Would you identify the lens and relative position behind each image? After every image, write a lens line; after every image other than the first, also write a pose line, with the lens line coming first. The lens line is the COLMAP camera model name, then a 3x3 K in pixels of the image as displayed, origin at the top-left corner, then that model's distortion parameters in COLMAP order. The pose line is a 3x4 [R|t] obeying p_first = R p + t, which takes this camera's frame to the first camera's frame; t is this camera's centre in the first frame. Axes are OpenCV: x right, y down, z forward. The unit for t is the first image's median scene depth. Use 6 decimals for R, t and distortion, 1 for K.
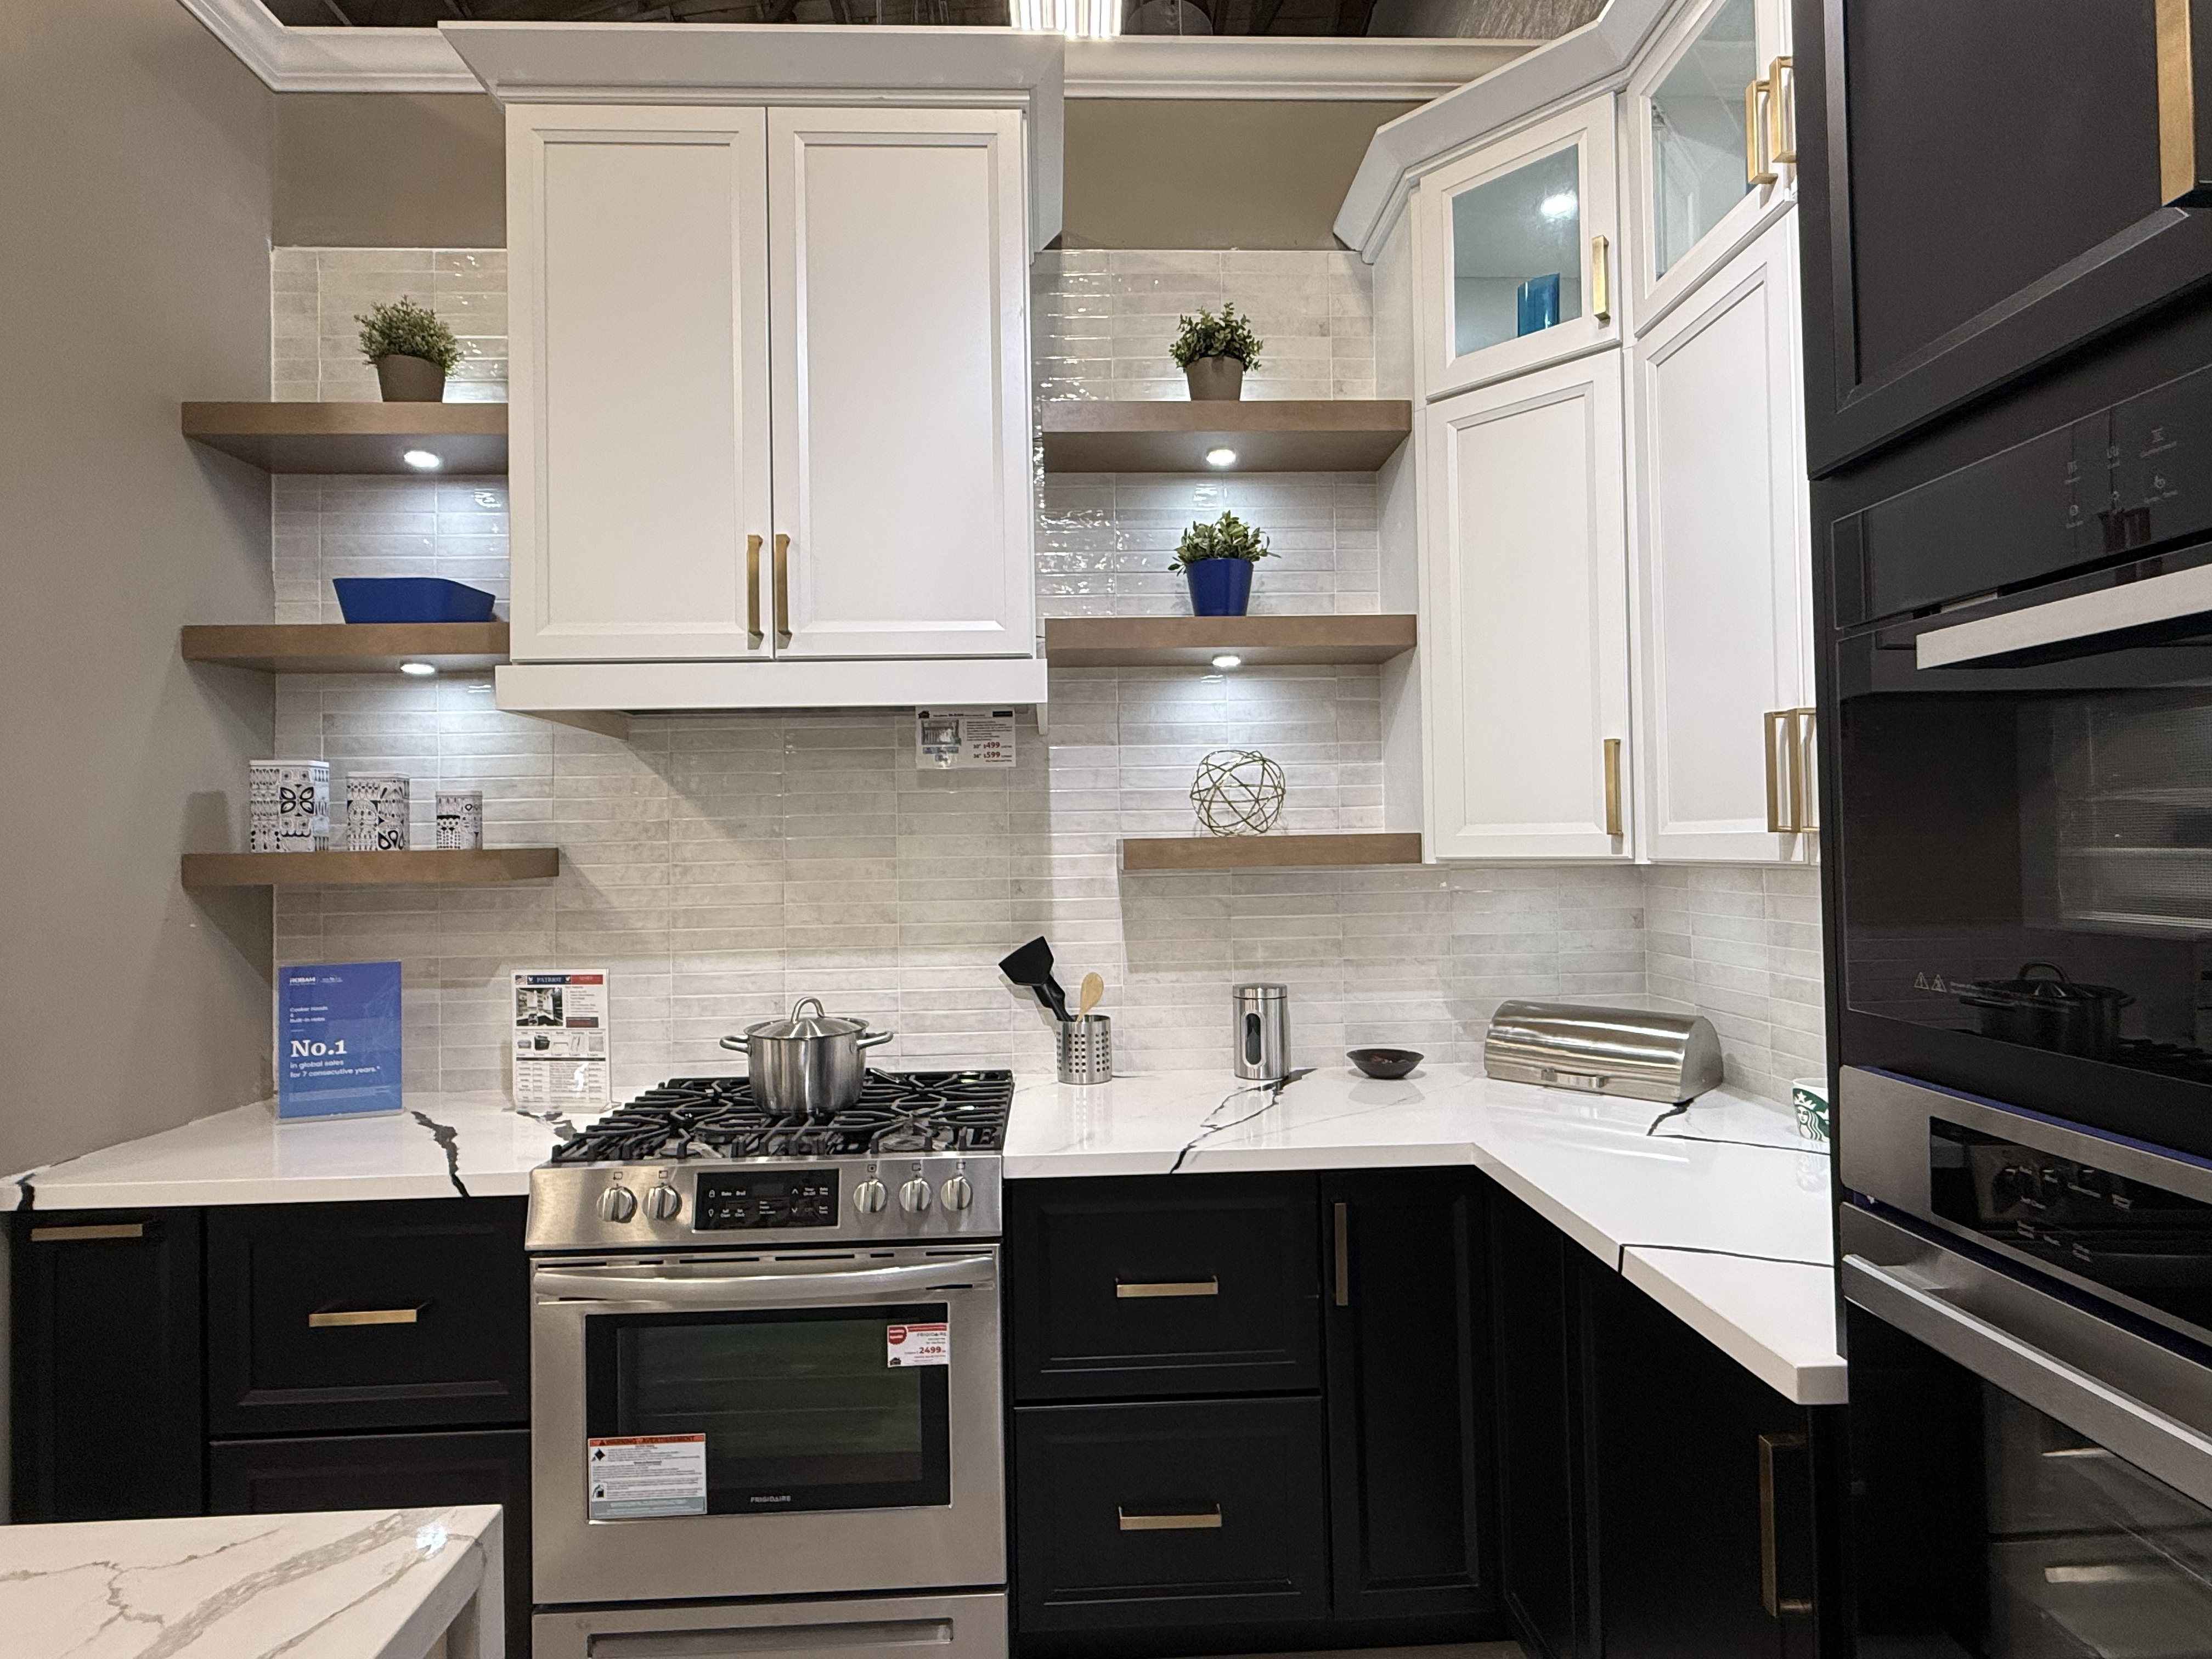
lens RADIAL K [[1106.7, 0, 1106.0], [0, 1106.7, 829.5], [0, 0, 1]] dist [0.000871, -0.000570]
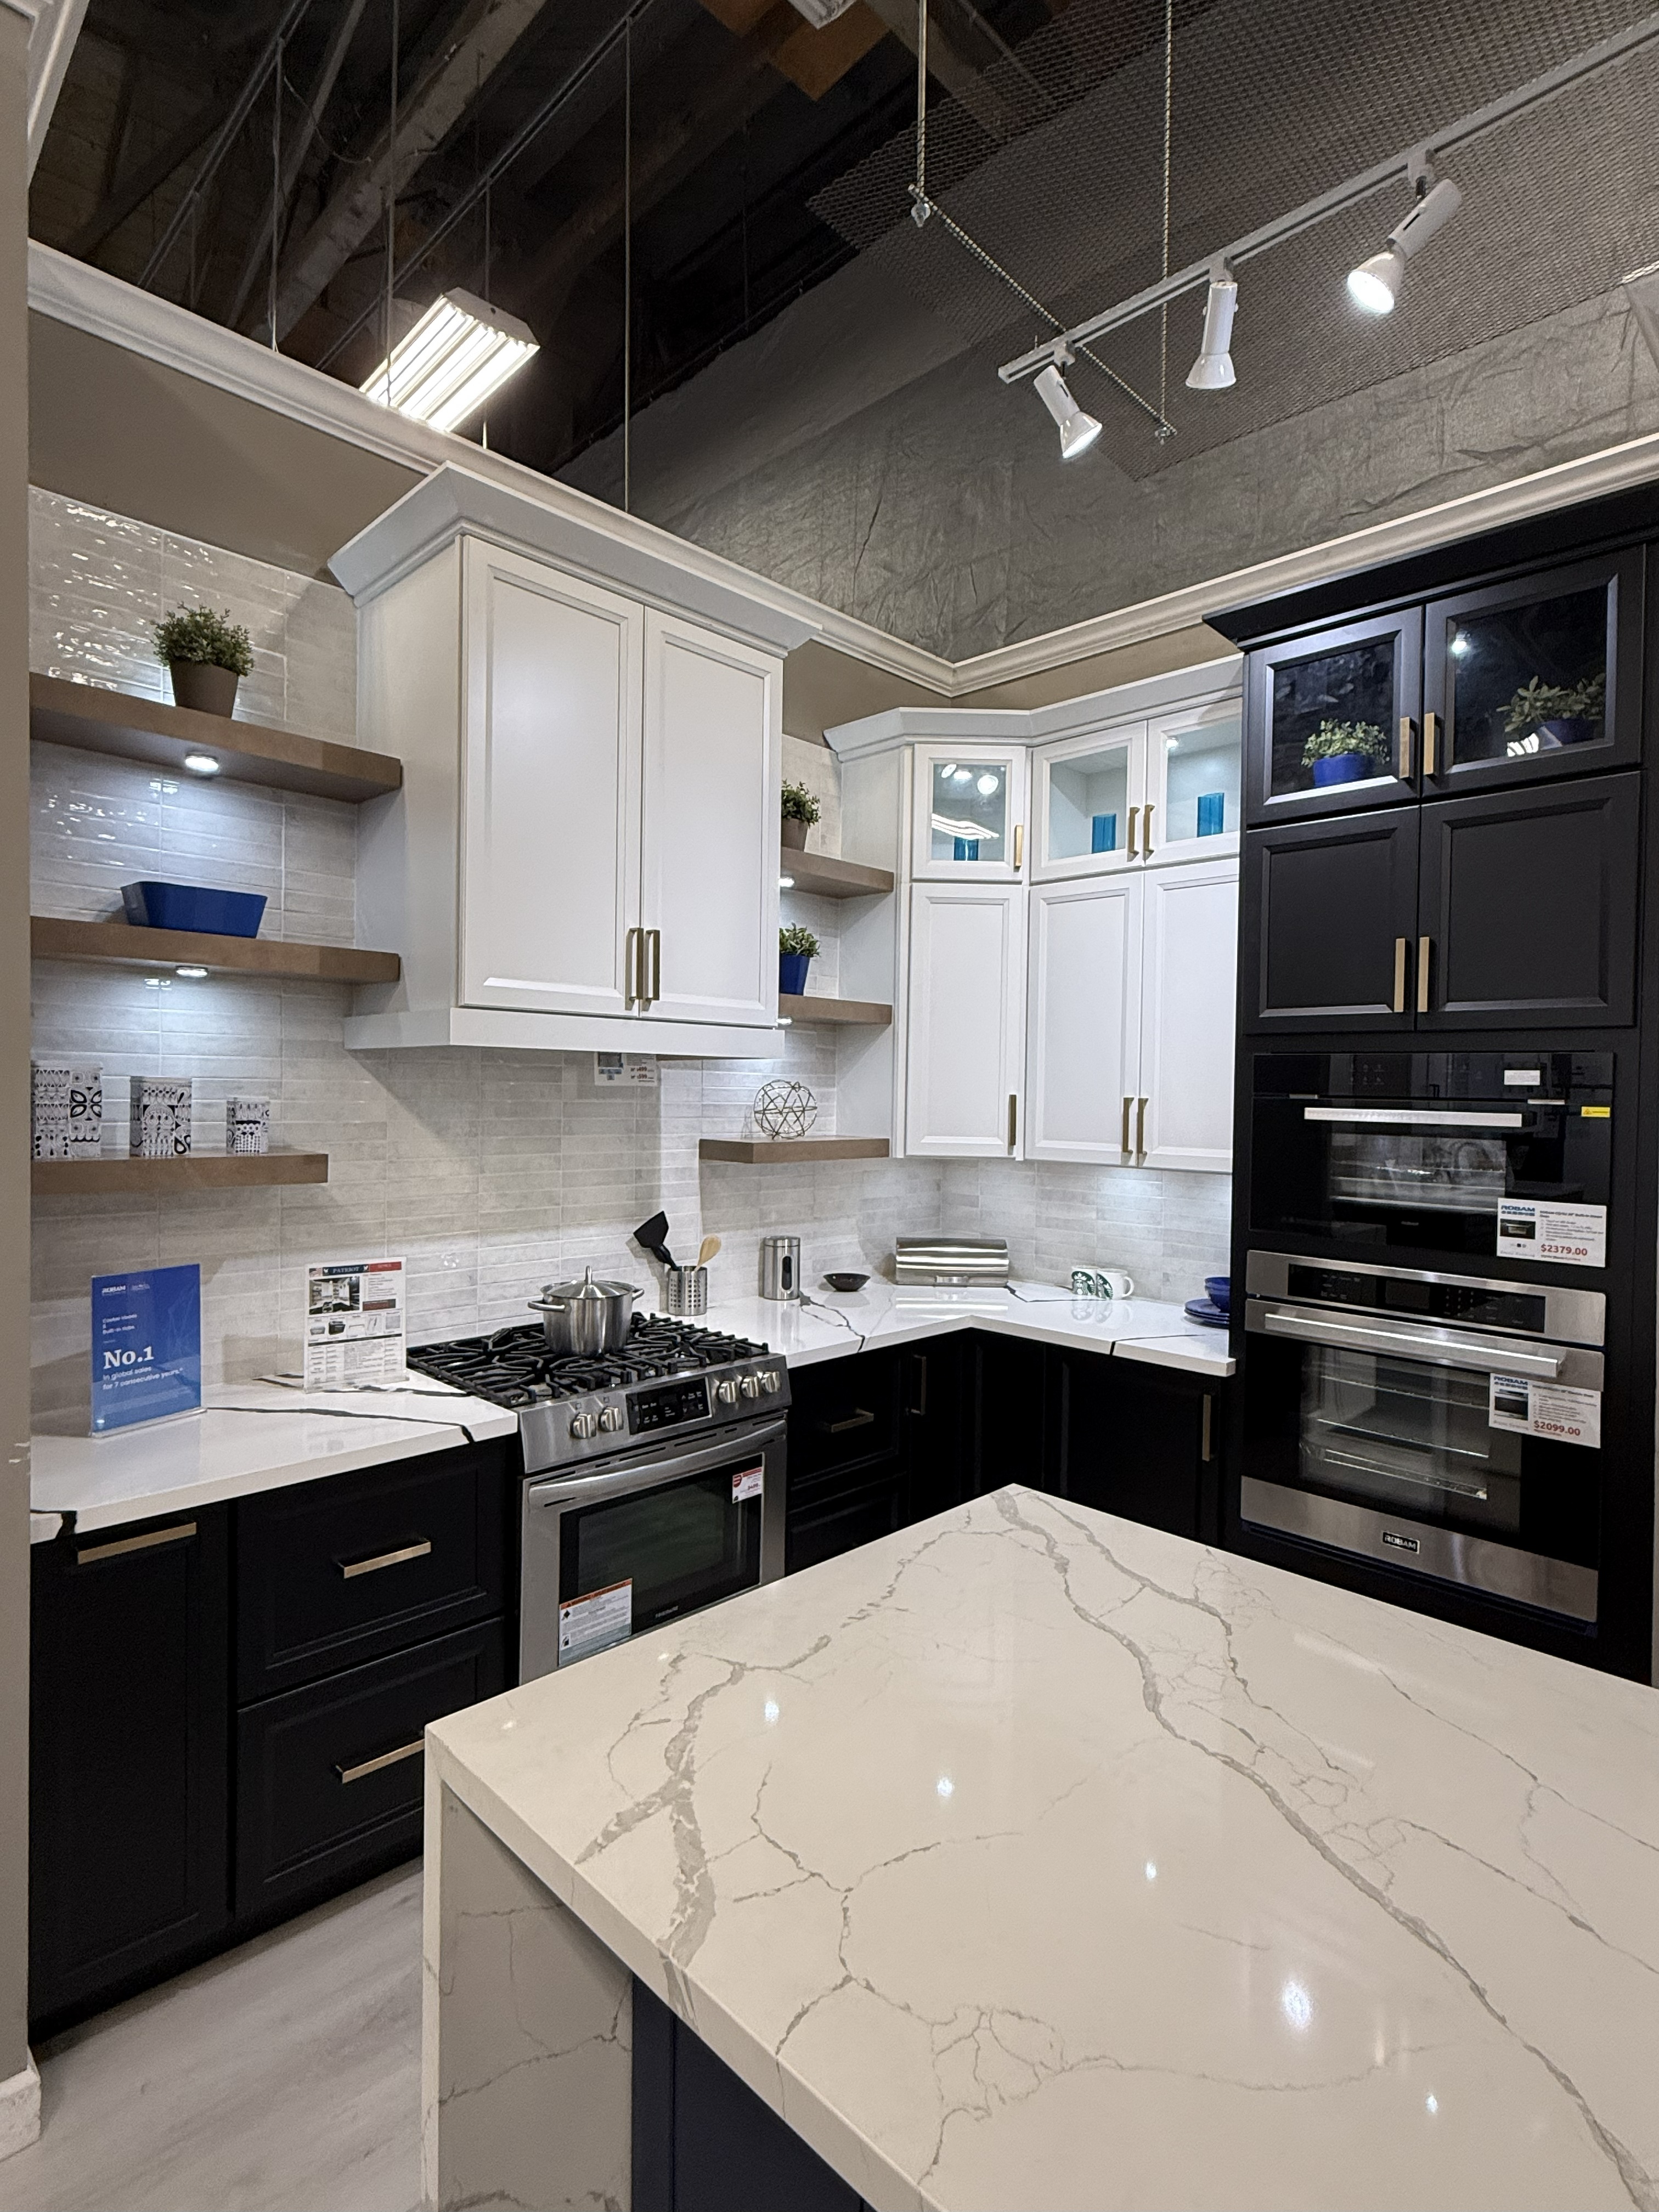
lens RADIAL K [[1106.7, 0, 826.2], [0, 1106.7, 1102.6], [0, 0, 1]] dist [0.000871, -0.000570]
pose [[0.730573, 0.023679, 0.682424, -0.908239], [-0.043040, 0.999008, 0.011413, -0.065261], [-0.681477, -0.037709, 0.730867, -0.133919]]
